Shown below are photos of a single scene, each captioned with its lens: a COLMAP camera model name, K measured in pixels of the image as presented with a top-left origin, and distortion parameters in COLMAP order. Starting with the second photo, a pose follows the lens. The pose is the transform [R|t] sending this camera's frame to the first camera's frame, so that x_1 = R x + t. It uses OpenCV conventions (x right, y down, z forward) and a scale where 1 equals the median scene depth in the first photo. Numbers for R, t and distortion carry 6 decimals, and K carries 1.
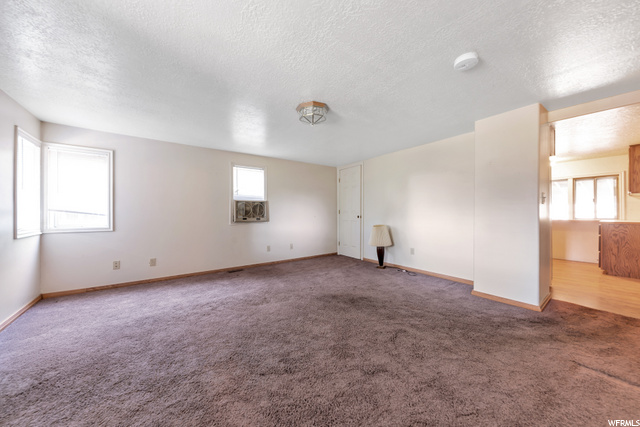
lens RADIAL K [[222.6, 0, 321.9], [0, 222.6, 212.4], [0, 0, 1]] dist [0.000081, -0.000088]
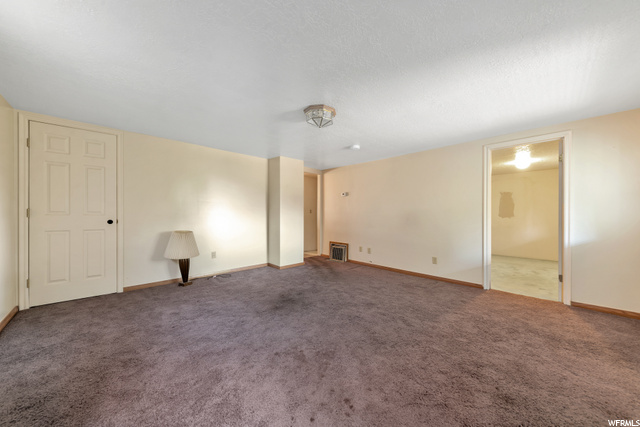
lens RADIAL K [[222.6, 0, 319.2], [0, 222.6, 215.1], [0, 0, 1]] dist [0.000081, -0.000088]
pose [[-0.118542, 0.001939, 0.992947, -0.681649], [-0.004696, 0.999986, -0.002513, 0.000068], [-0.992938, -0.004961, -0.118531, 0.731944]]
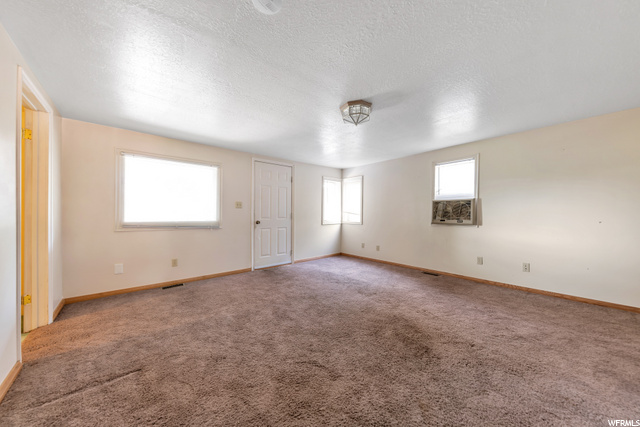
lens RADIAL K [[222.6, 0, 320.6], [0, 222.6, 214.8], [0, 0, 1]] dist [0.000081, -0.000088]
pose [[0.073472, 0.006350, -0.997277, 0.603281], [-0.002149, 0.999978, 0.006209, 0.001276], [0.997295, 0.001687, 0.073484, 0.503296]]
